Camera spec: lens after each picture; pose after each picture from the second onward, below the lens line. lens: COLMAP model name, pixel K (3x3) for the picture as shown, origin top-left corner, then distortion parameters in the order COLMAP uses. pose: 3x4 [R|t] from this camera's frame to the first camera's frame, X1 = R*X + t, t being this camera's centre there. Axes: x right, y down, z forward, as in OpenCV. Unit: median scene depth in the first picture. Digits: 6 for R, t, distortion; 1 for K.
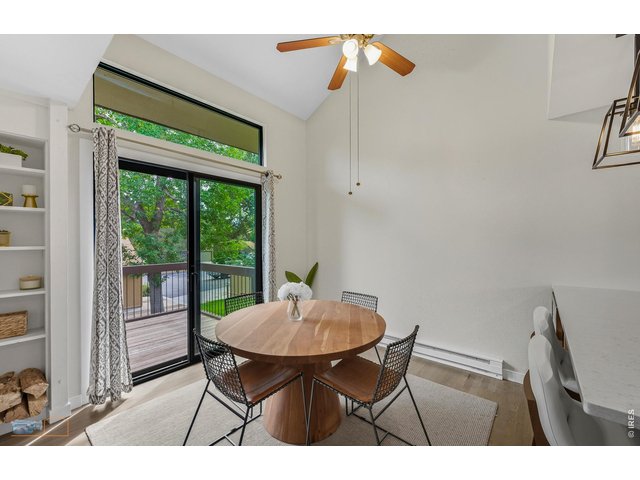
lens RADIAL K [[260.0, 0, 322.1], [0, 260.0, 248.7], [0, 0, 1]] dist [-0.000788, -0.000213]
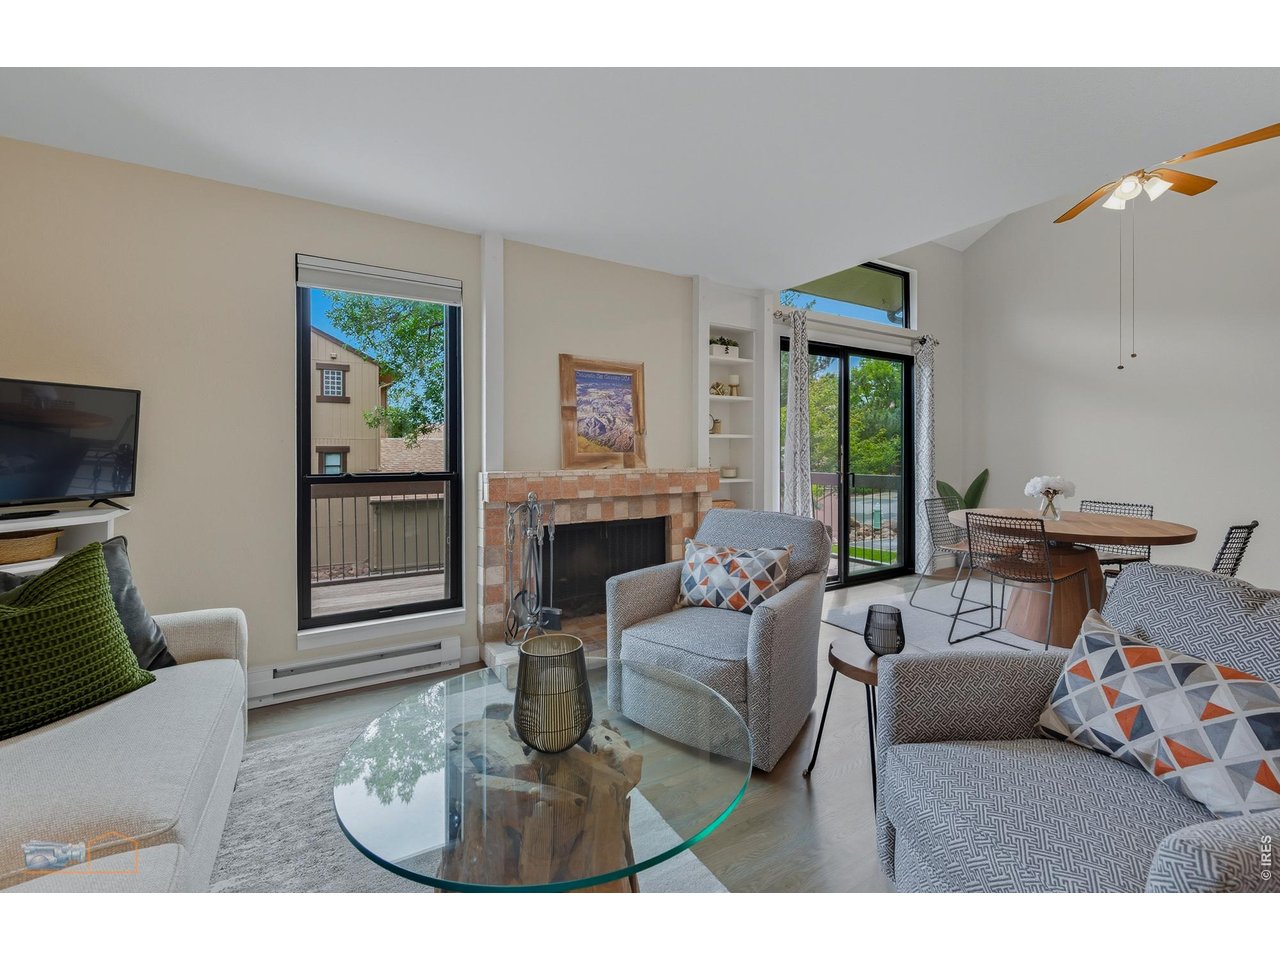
lens RADIAL K [[536.9, 0, 641.0], [0, 536.9, 458.2], [0, 0, 1]] dist [0.001405, 0.000152]
pose [[0.941366, 0.010380, -0.337229, -0.449984], [-0.016424, 0.999751, -0.015075, 0.070171], [0.336988, 0.019730, 0.941302, -0.649759]]
